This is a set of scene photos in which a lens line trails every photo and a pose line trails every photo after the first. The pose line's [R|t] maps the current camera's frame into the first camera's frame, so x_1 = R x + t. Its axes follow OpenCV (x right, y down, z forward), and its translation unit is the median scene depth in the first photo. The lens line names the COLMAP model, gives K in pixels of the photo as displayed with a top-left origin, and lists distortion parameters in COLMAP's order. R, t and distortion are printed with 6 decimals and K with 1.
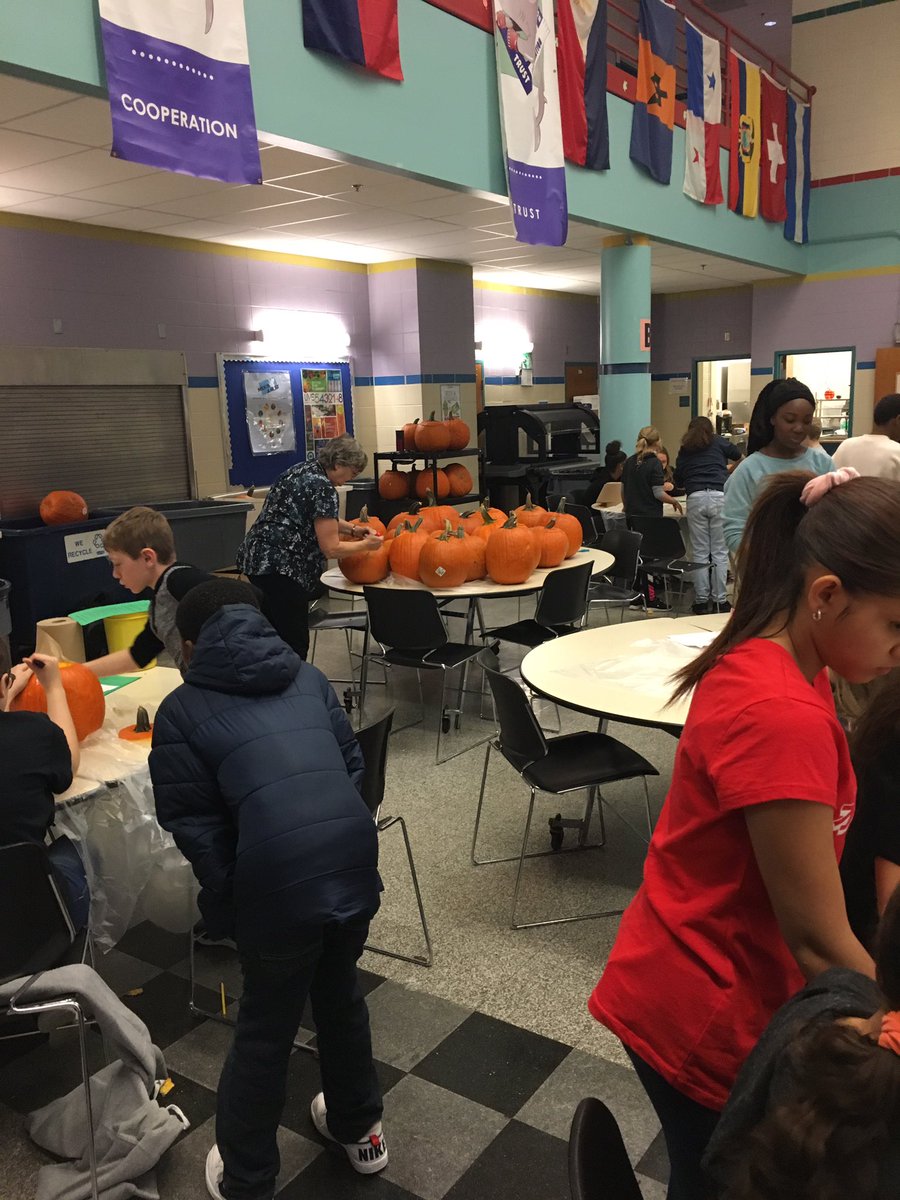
lens RADIAL K [[1014.3, 0, 450.9], [0, 1014.3, 602.6], [0, 0, 1]] dist [0.052935, -0.002573]
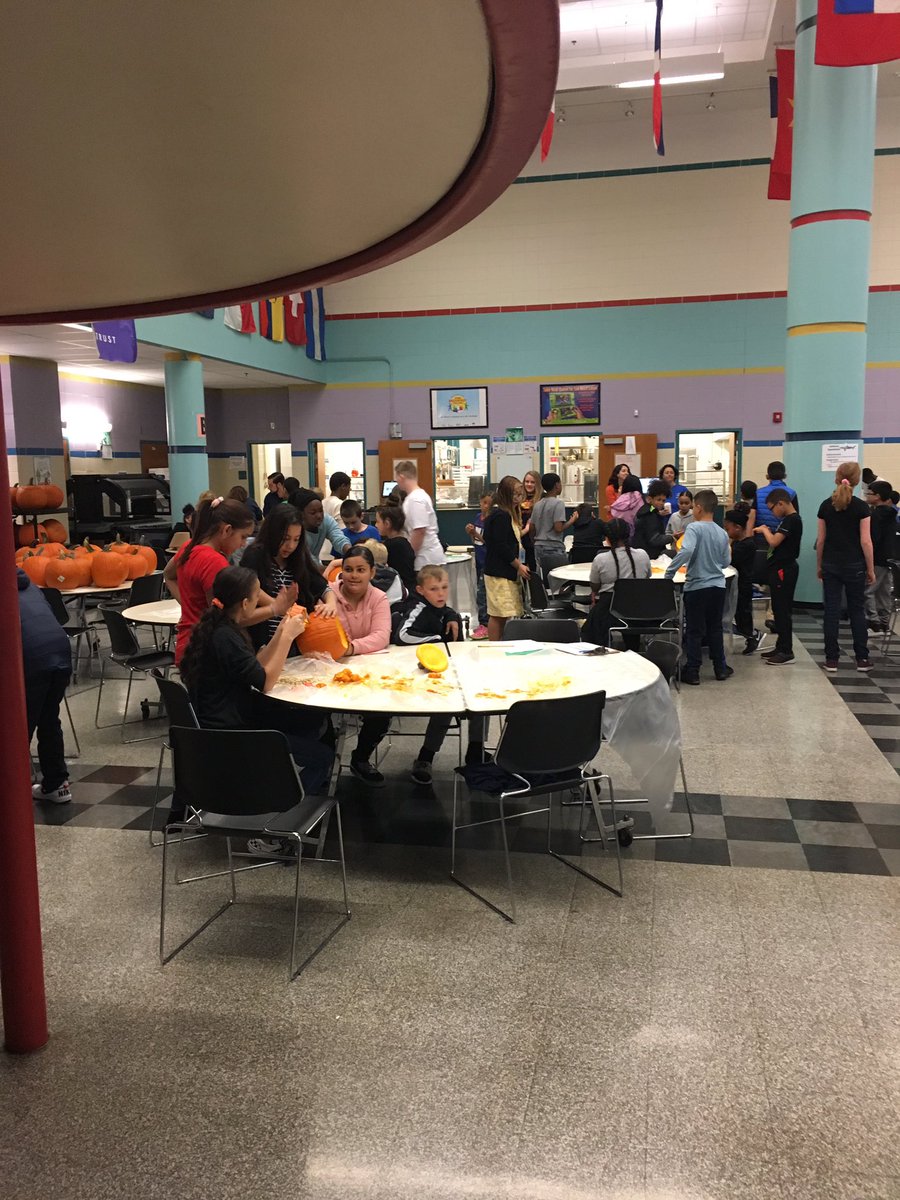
lens RADIAL K [[1014.3, 0, 450.9], [0, 1014.3, 602.6], [0, 0, 1]] dist [0.052935, -0.002573]
pose [[0.920273, -0.029384, 0.390173, -0.031666], [0.056714, 0.996663, -0.058707, 0.056862], [-0.387146, 0.076154, 0.918868, -0.288097]]
